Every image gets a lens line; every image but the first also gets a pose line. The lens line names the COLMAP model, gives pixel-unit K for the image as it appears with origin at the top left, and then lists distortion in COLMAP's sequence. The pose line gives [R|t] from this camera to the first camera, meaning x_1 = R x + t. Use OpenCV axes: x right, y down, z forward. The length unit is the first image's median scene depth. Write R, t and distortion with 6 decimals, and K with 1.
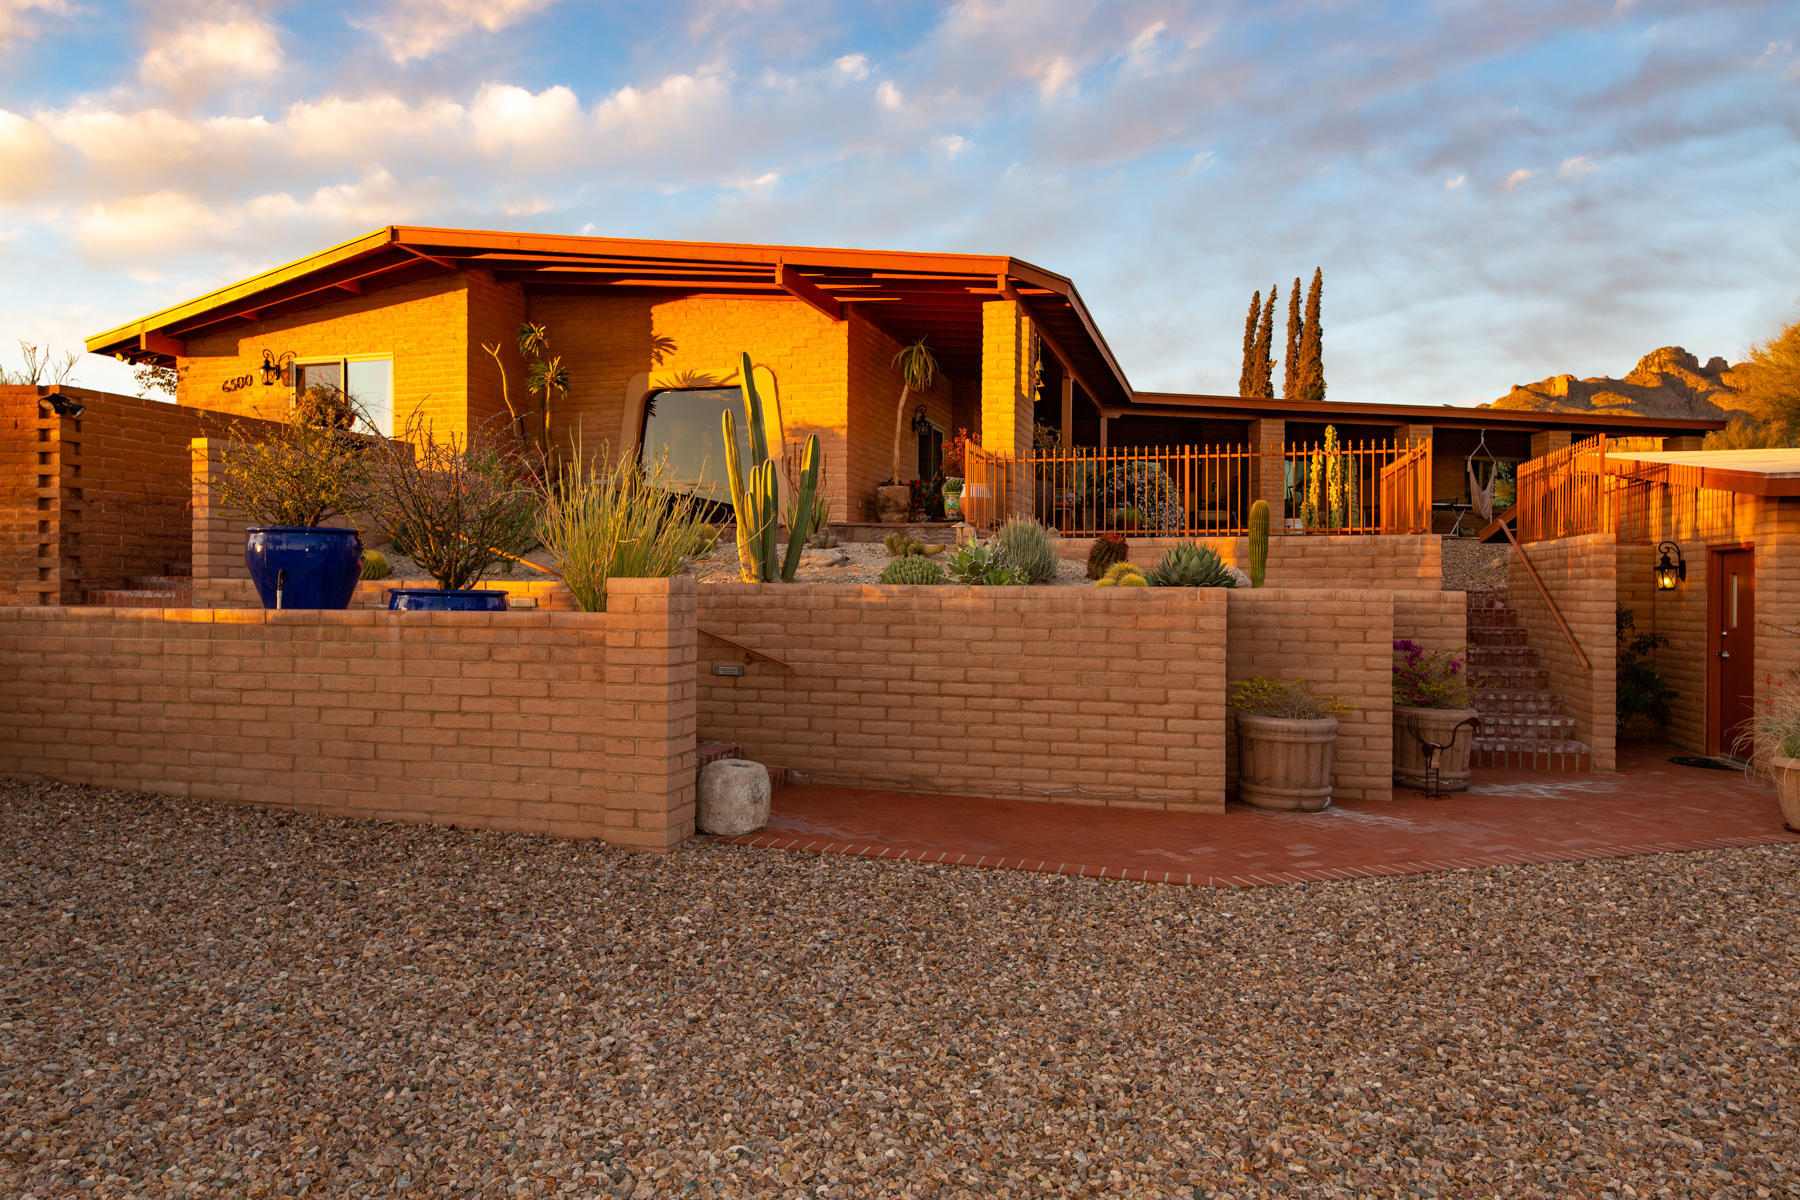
lens RADIAL K [[1168.1, 0, 900.0], [0, 1168.1, 600.0], [0, 0, 1]] dist [-0.004297, -0.003374]
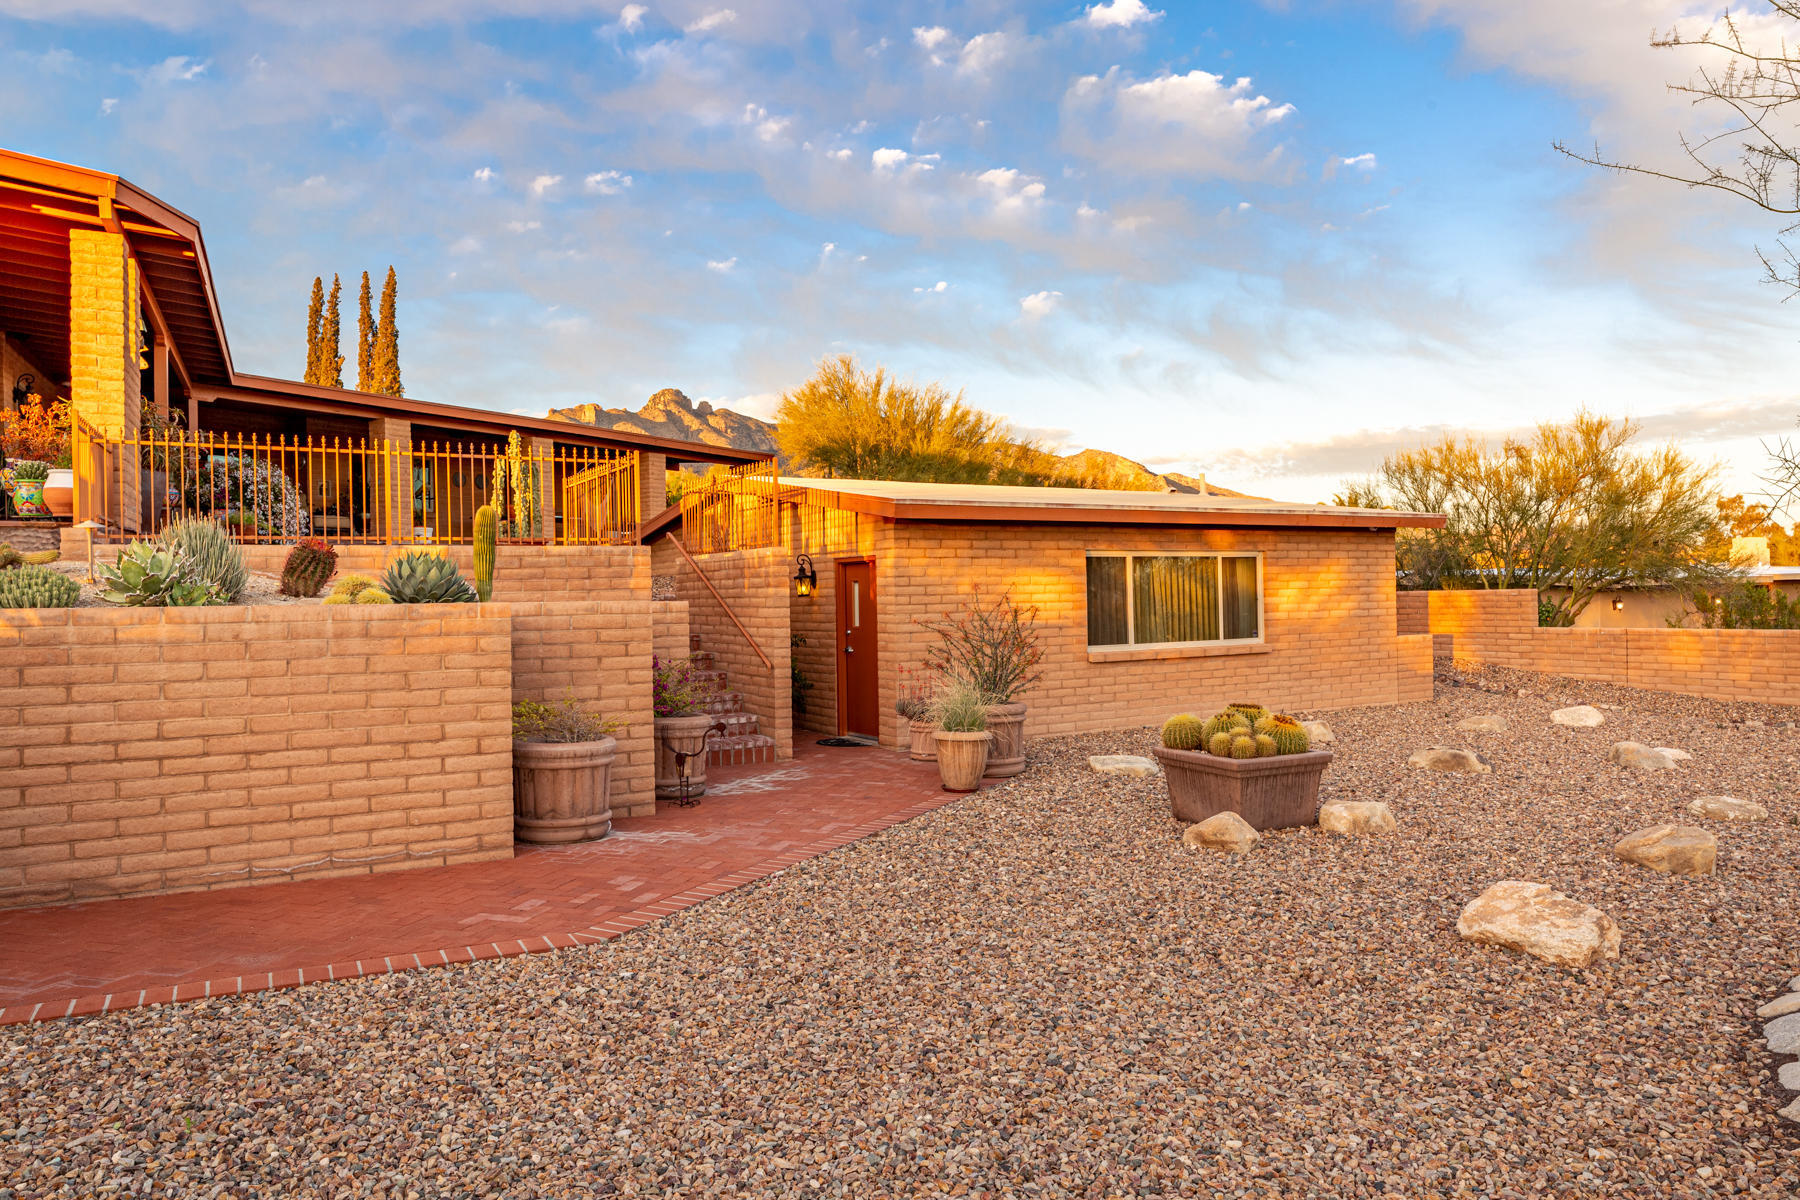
lens RADIAL K [[1168.1, 0, 900.0], [0, 1168.1, 600.0], [0, 0, 1]] dist [-0.004297, -0.003374]
pose [[0.707914, -0.019584, 0.706027, -0.128243], [0.026324, 0.999653, 0.001334, -0.005561], [-0.705808, 0.017641, 0.708184, 0.151609]]
